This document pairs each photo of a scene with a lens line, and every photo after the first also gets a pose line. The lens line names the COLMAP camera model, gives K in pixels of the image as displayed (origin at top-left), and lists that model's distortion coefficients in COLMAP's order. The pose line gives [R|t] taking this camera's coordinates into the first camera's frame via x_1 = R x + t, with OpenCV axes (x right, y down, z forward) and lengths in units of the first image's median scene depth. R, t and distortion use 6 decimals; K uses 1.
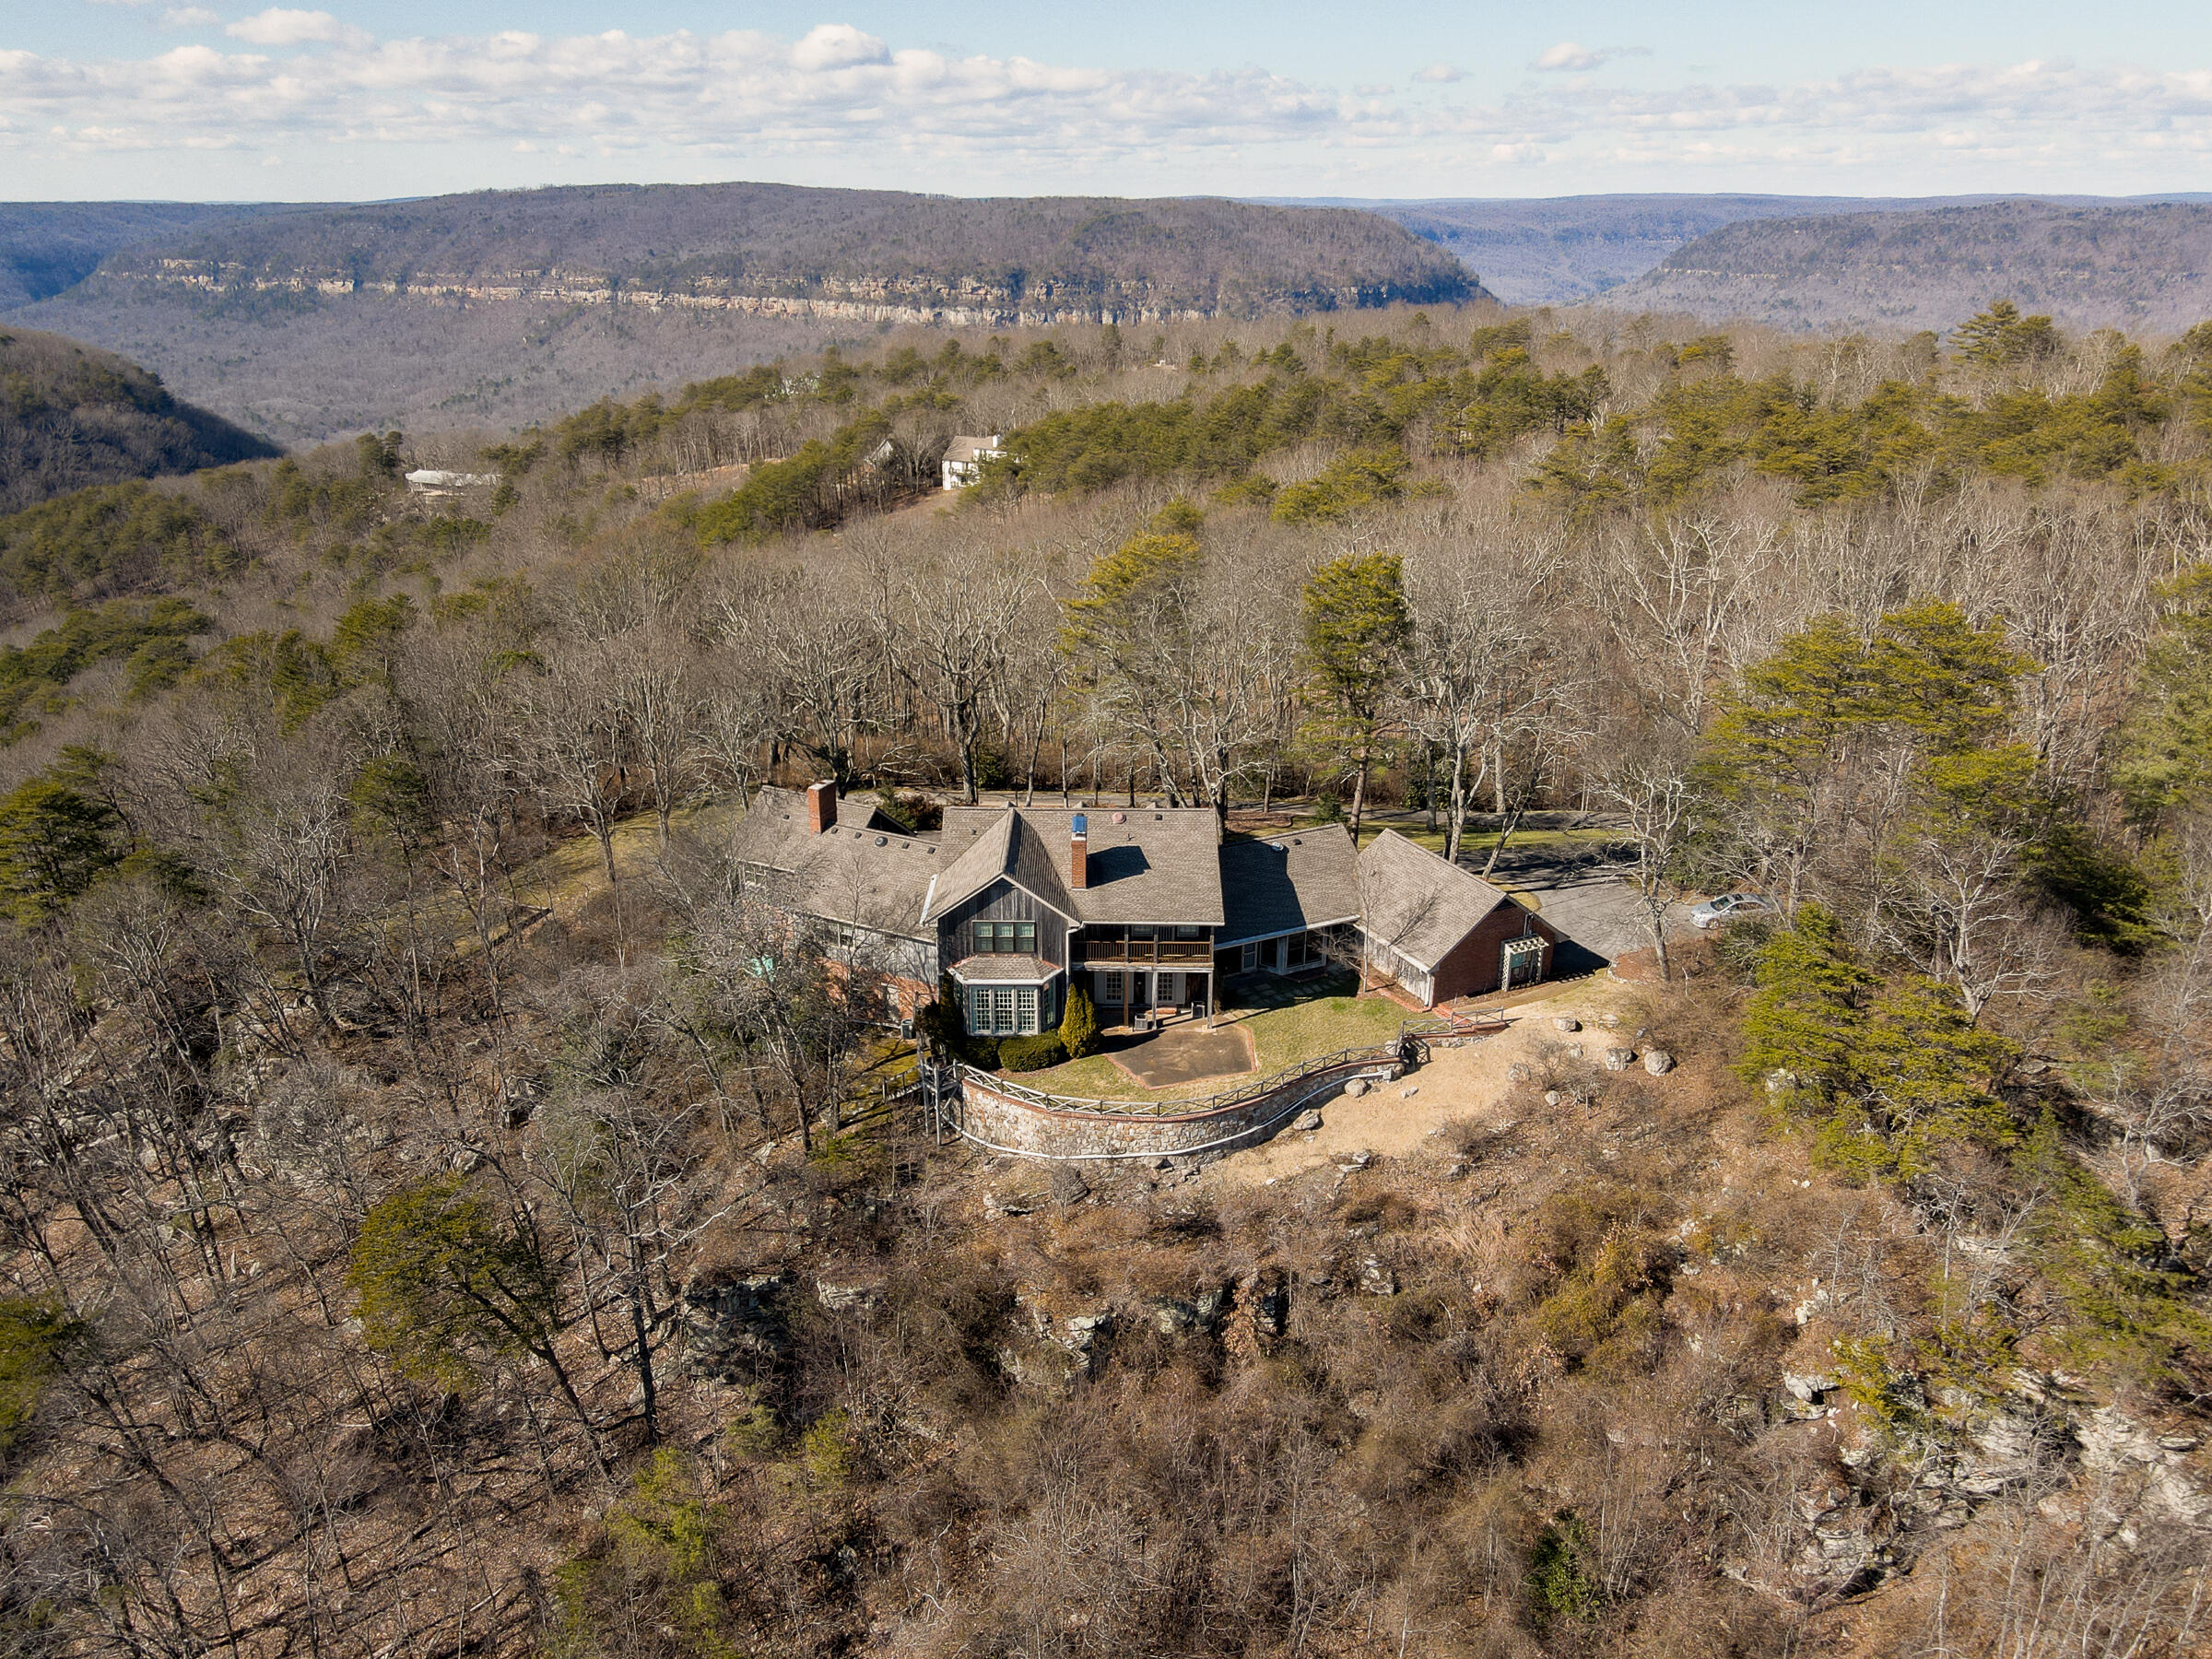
lens RADIAL K [[1780.9, 0, 1107.9], [0, 1780.9, 753.1], [0, 0, 1]] dist [-0.014160, 0.073109]
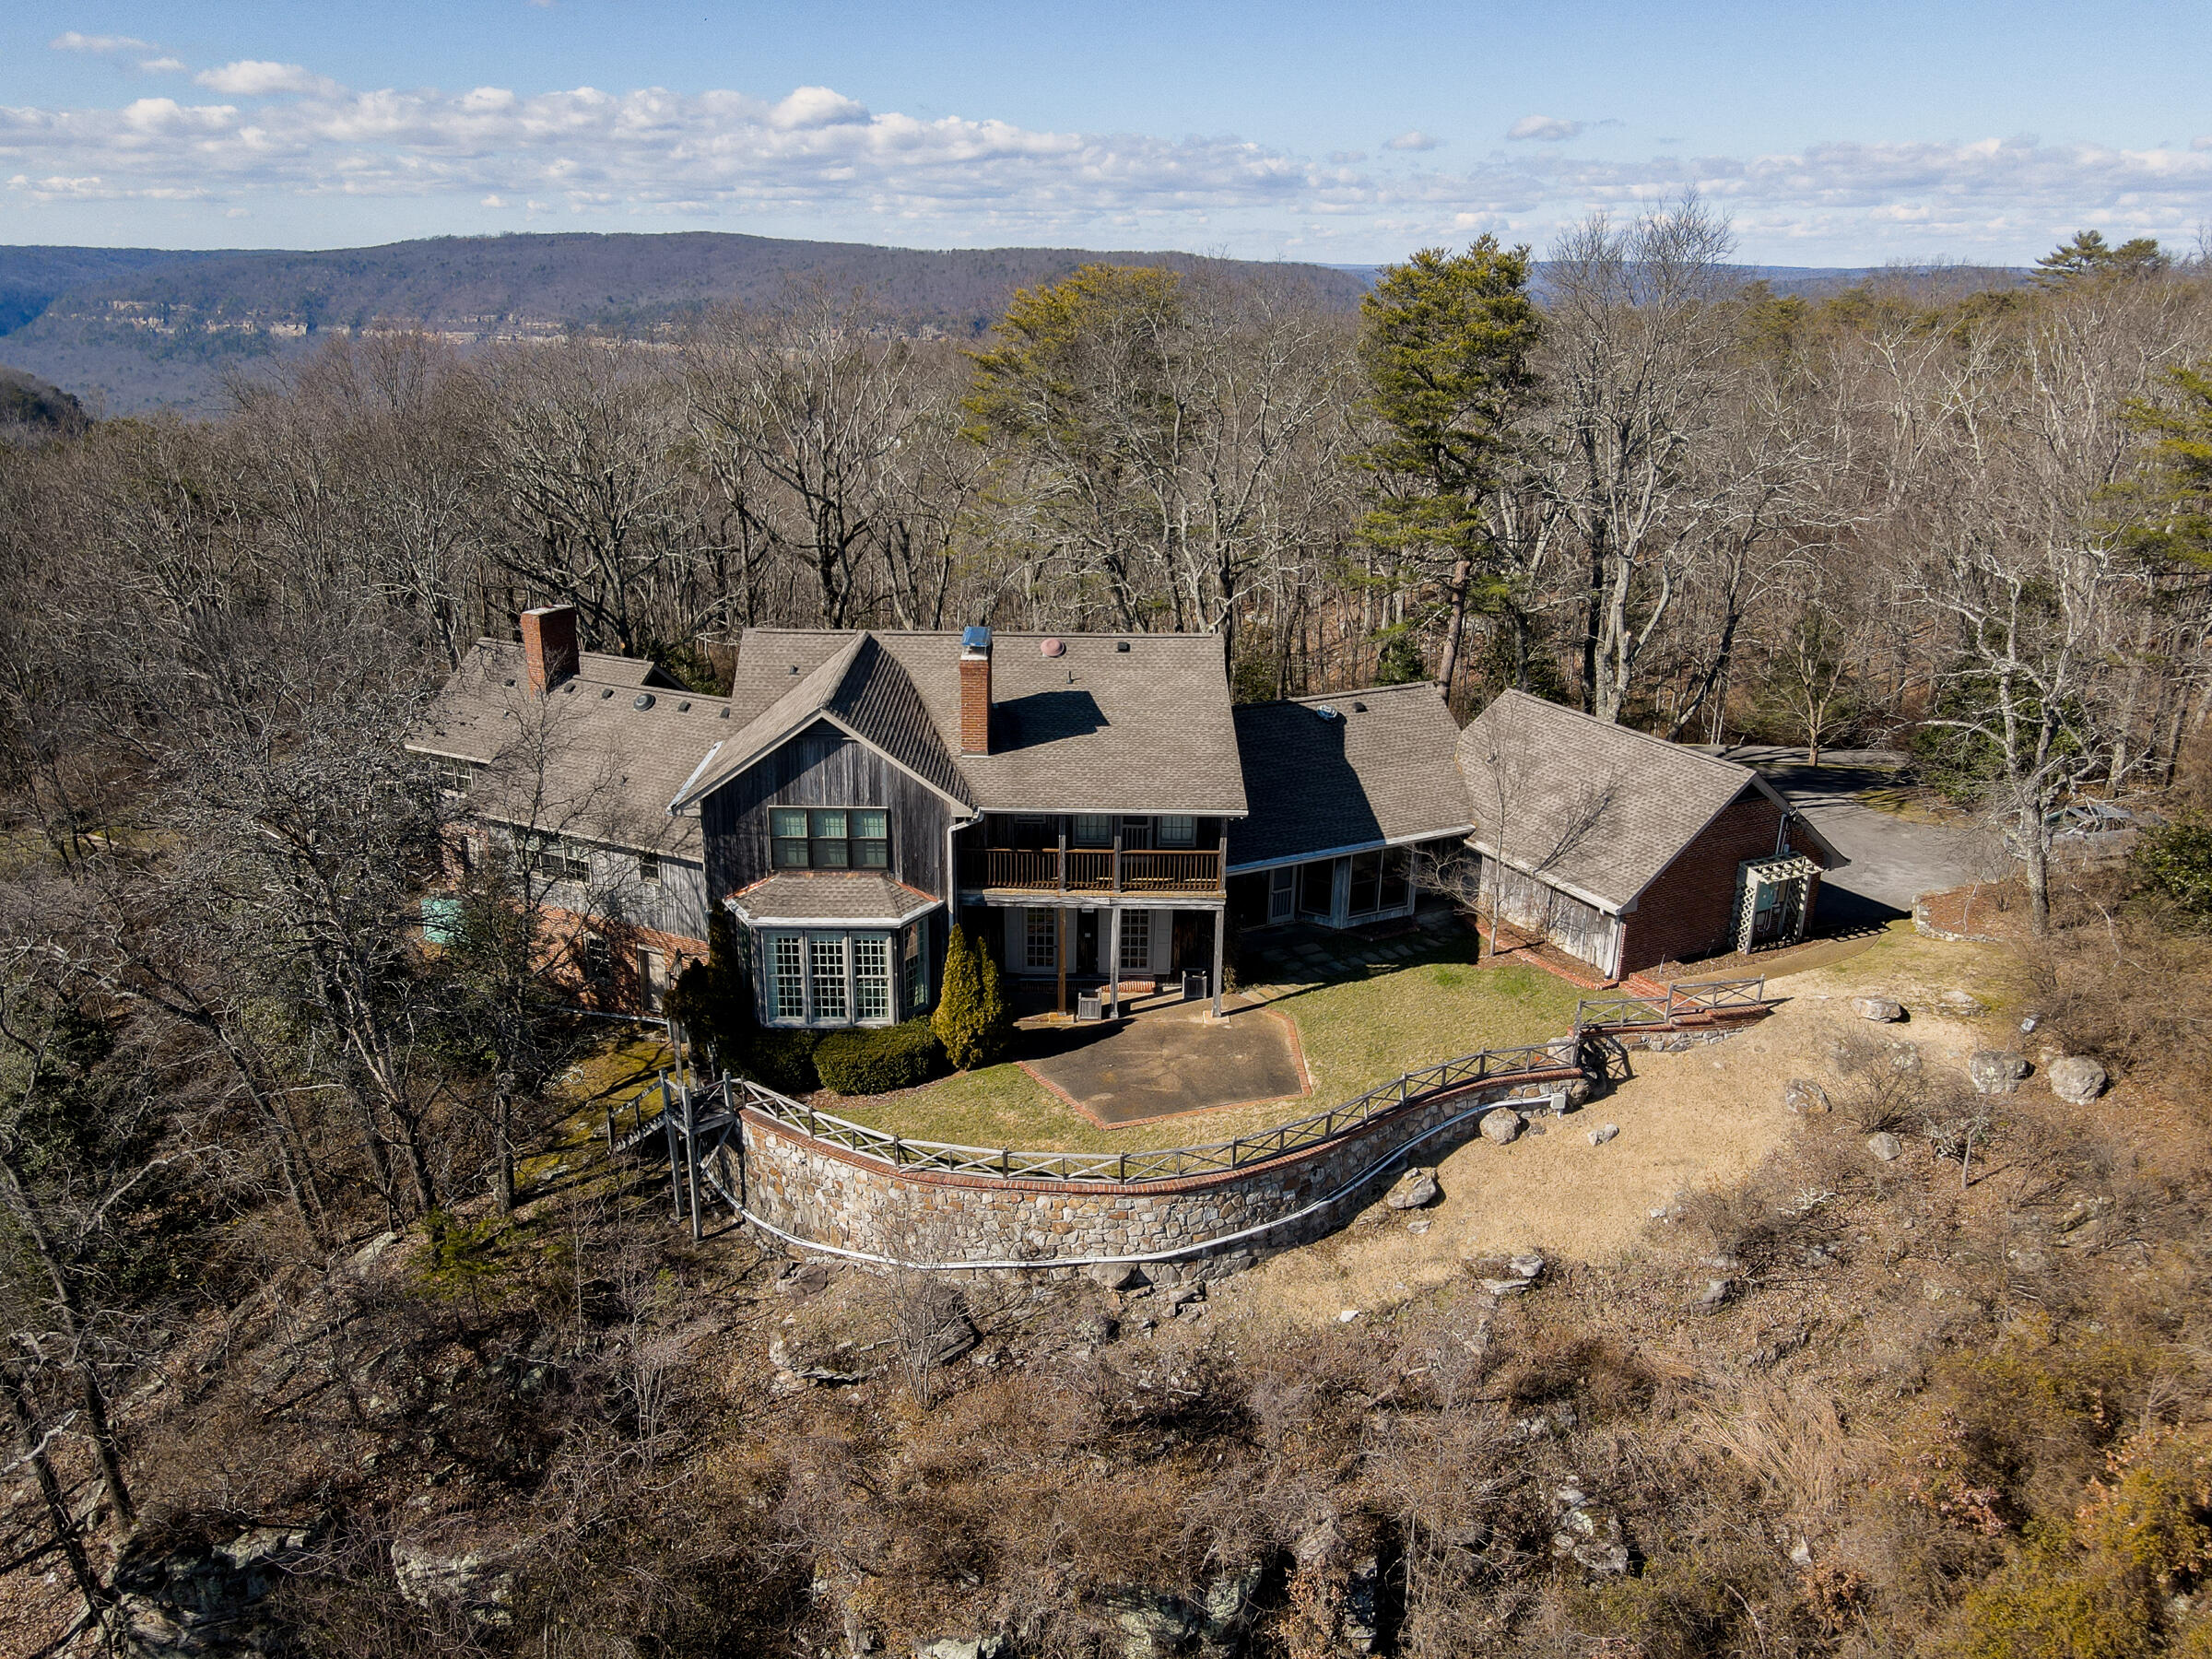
lens RADIAL K [[1780.9, 0, 1107.9], [0, 1780.9, 753.1], [0, 0, 1]] dist [-0.014160, 0.073109]
pose [[0.999735, 0.004719, 0.022536, 0.012047], [-0.004030, 0.999526, -0.030506, 0.094379], [-0.022669, 0.030408, 0.999280, 0.474175]]
